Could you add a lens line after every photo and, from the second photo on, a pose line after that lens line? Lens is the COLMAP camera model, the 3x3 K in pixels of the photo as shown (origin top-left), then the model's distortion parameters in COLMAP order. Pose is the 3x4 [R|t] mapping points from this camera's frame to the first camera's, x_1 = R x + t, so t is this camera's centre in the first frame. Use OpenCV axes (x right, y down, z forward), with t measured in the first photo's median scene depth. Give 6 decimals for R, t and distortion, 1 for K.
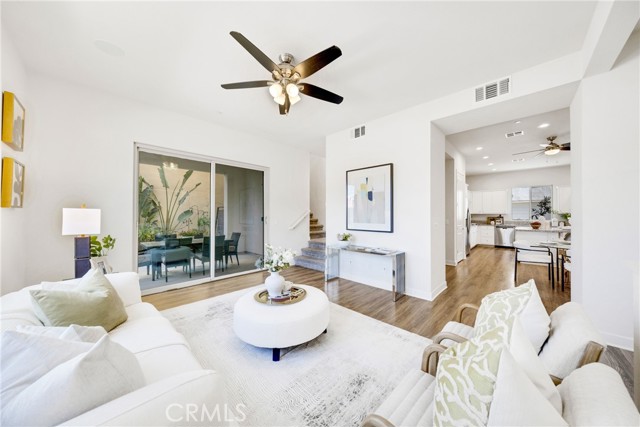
lens RADIAL K [[217.8, 0, 314.7], [0, 217.8, 212.0], [0, 0, 1]] dist [0.014454, -0.000058]
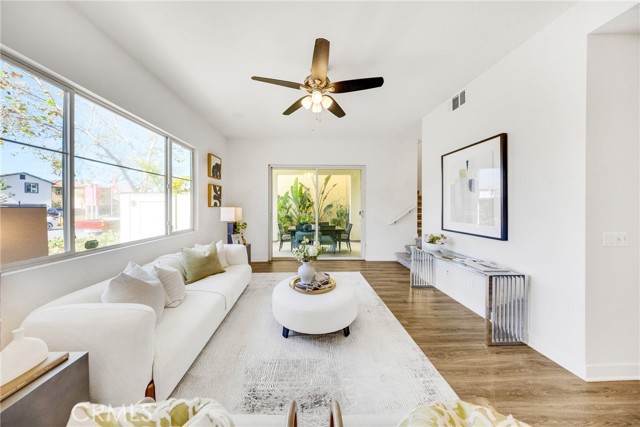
lens RADIAL K [[189.8, 0, 311.0], [0, 189.8, 206.5], [0, 0, 1]] dist [0.001633, 0.000041]
pose [[0.718046, -0.001061, -0.695995, 0.306829], [0.009297, 0.999924, 0.008067, -0.014990], [0.695934, -0.012263, 0.718001, 0.180037]]
